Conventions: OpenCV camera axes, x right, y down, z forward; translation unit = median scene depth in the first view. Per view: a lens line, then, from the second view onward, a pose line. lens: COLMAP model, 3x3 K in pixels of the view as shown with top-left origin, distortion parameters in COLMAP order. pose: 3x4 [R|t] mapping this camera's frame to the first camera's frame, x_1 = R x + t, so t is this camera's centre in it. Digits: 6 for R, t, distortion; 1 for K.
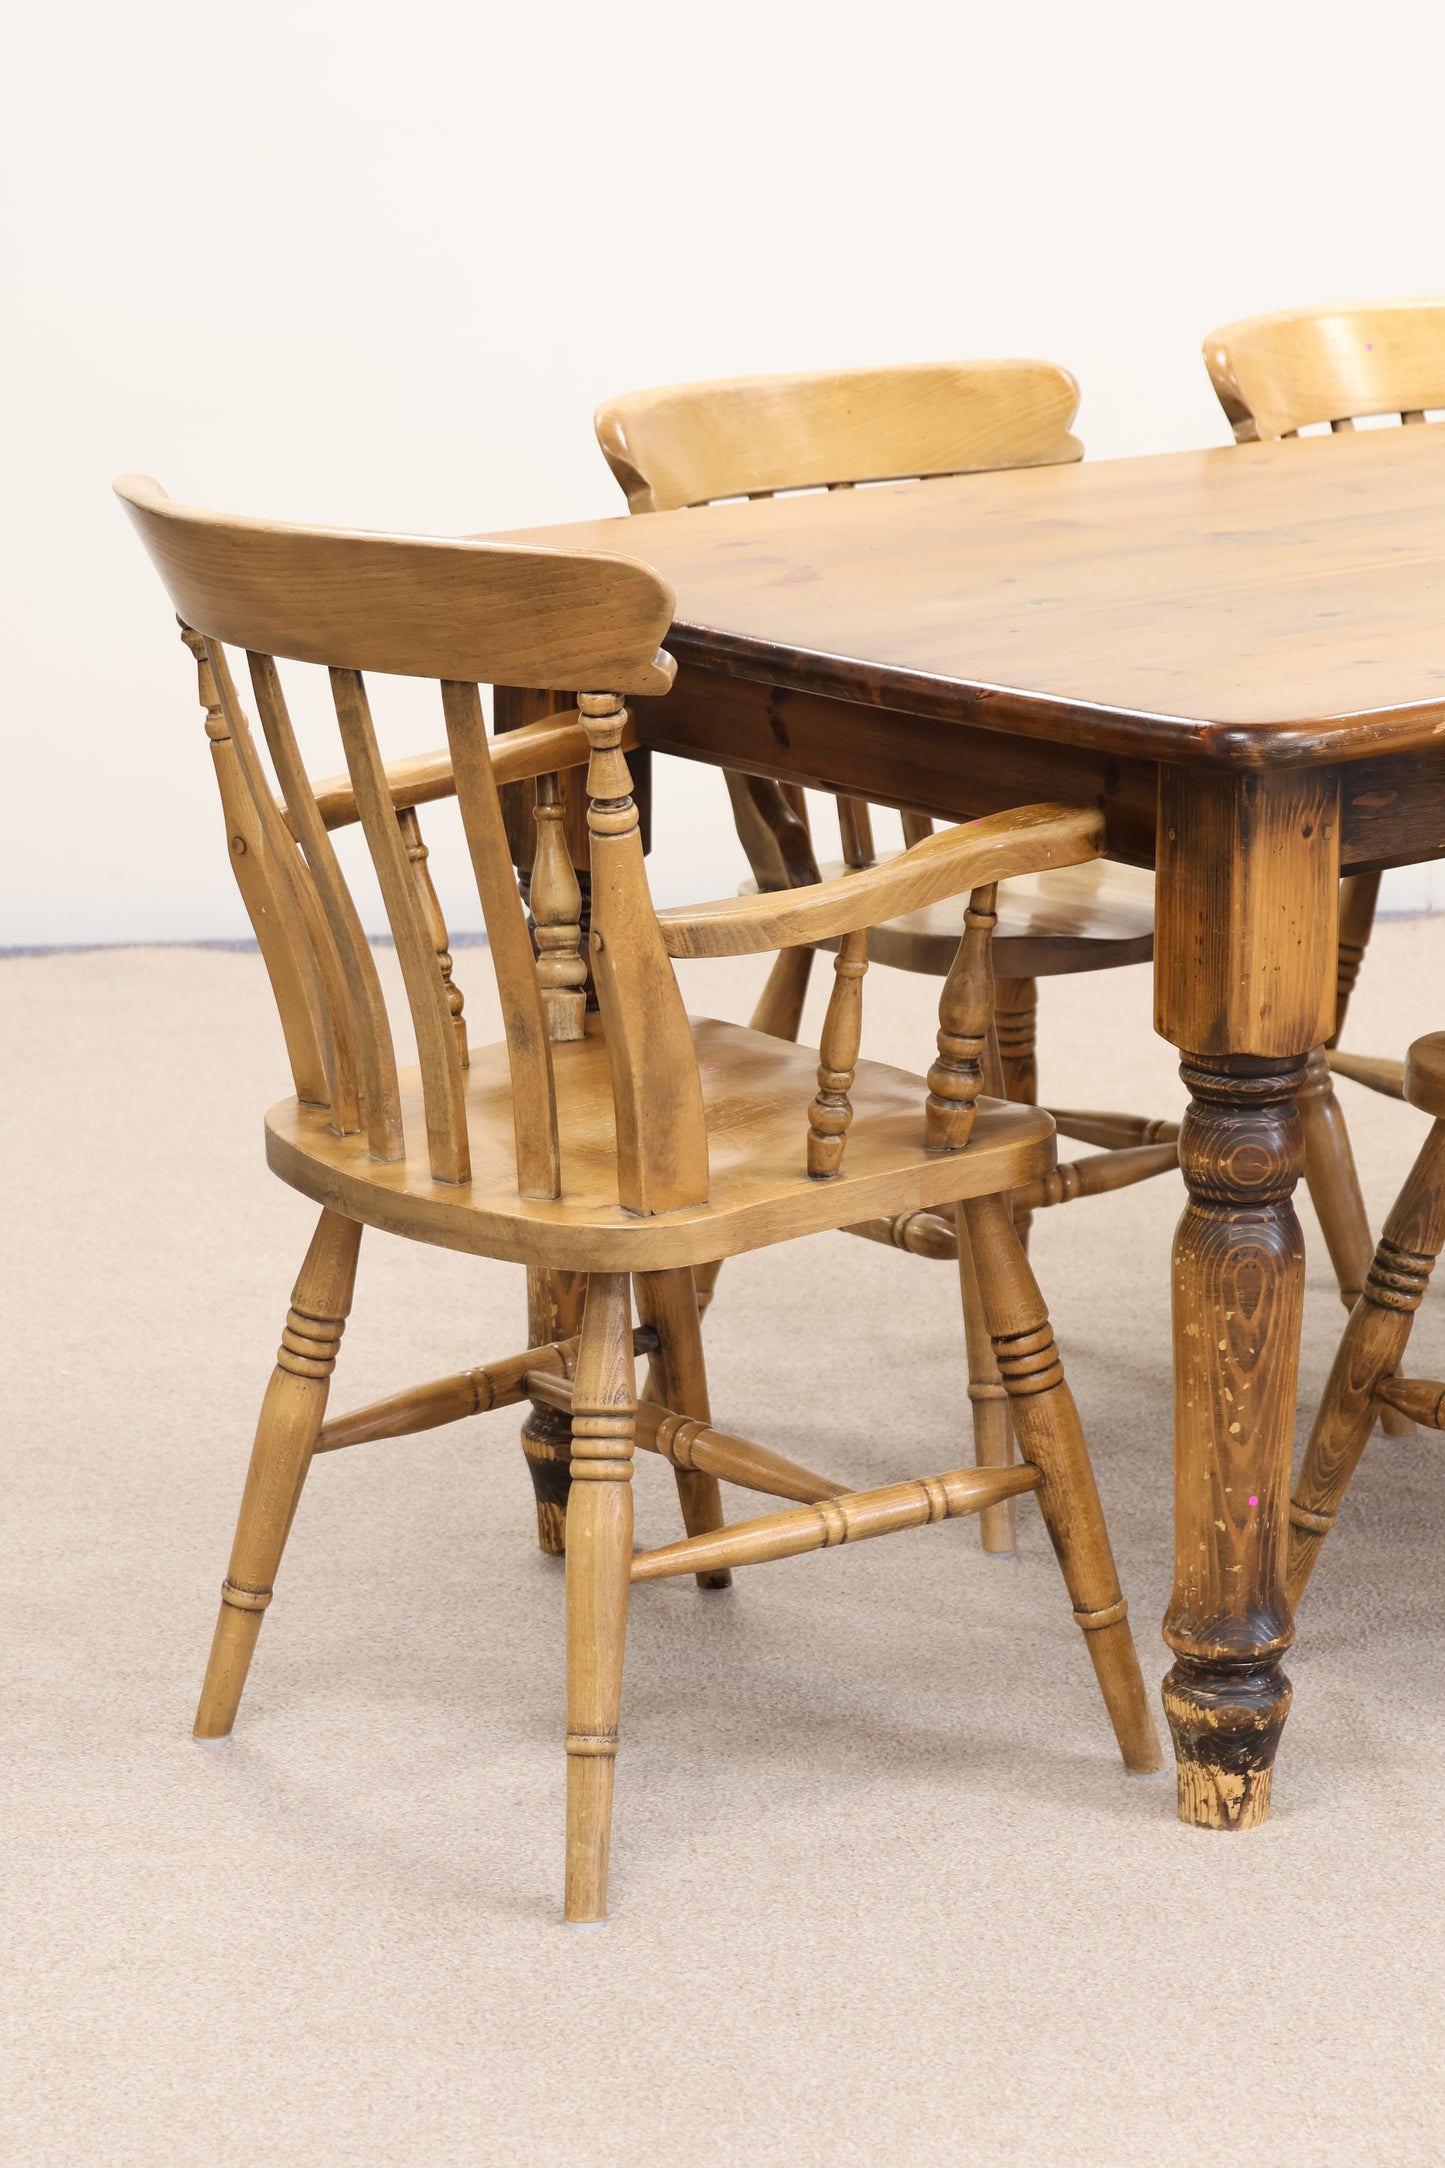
lens RADIAL K [[5753.2, 0, 655.9], [0, 5753.2, 1137.6], [0, 0, 1]] dist [-0.002191, -0.588647]
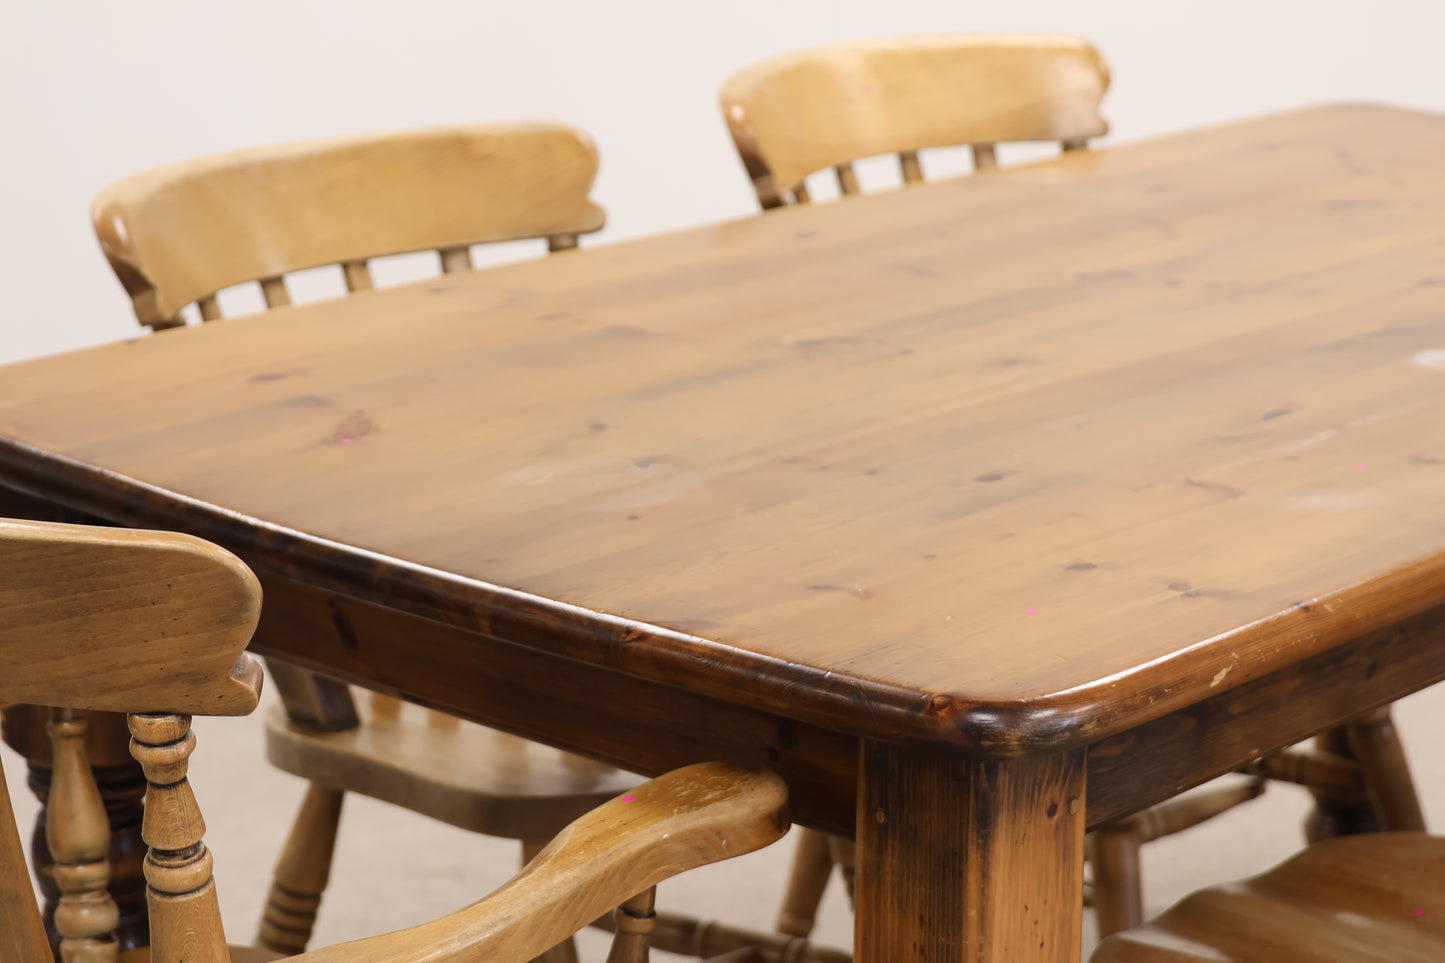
lens RADIAL K [[3834.6, 0, 722.5], [0, 3834.6, 481.5], [0, 0, 1]] dist [-0.002191, -0.588647]
pose [[0.985127, -0.031149, 0.168983, -0.019291], [0.030565, 0.999514, 0.006055, -0.100984], [-0.169090, -0.000800, 0.985600, 0.475438]]
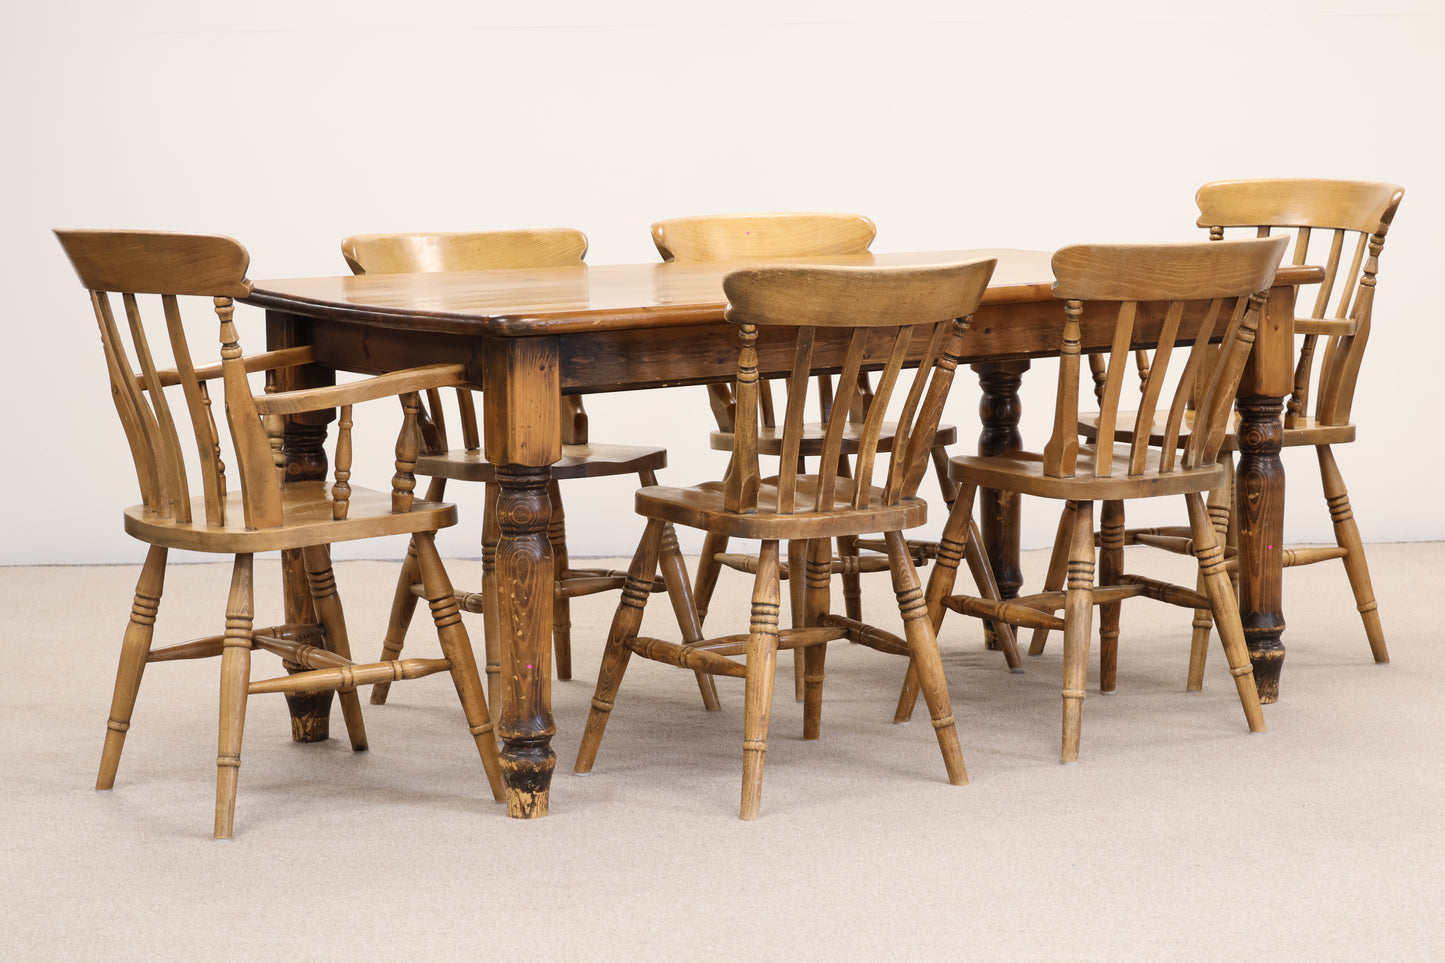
lens RADIAL K [[3319.9, 0, 722.5], [0, 3319.9, 481.5], [0, 0, 1]] dist [-0.013304, -0.006542]
pose [[0.997548, 0.004855, -0.069817, 0.273373], [-0.014314, 0.990656, -0.135628, 0.168830], [0.068506, 0.136295, 0.988297, -0.304051]]
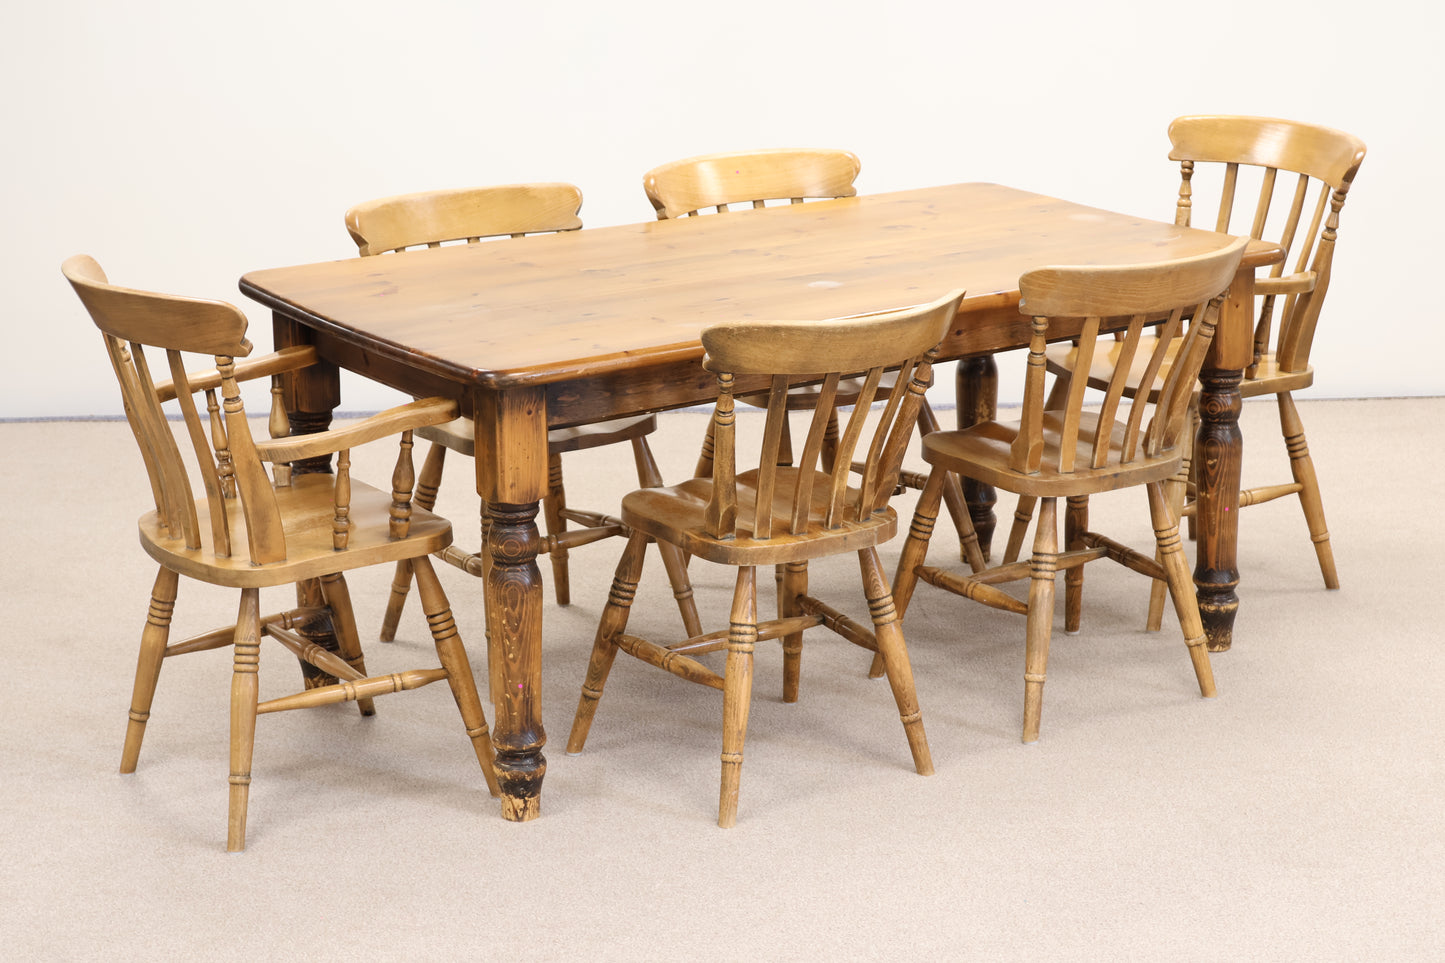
lens RADIAL K [[3108.9, 0, 722.5], [0, 3108.9, 481.5], [0, 0, 1]] dist [-0.015079, 0.055391]
pose [[0.996828, 0.016746, -0.077808, 0.291272], [-0.016099, 0.999830, 0.008945, -0.036285], [0.077944, -0.007664, 0.996928, -0.299696]]
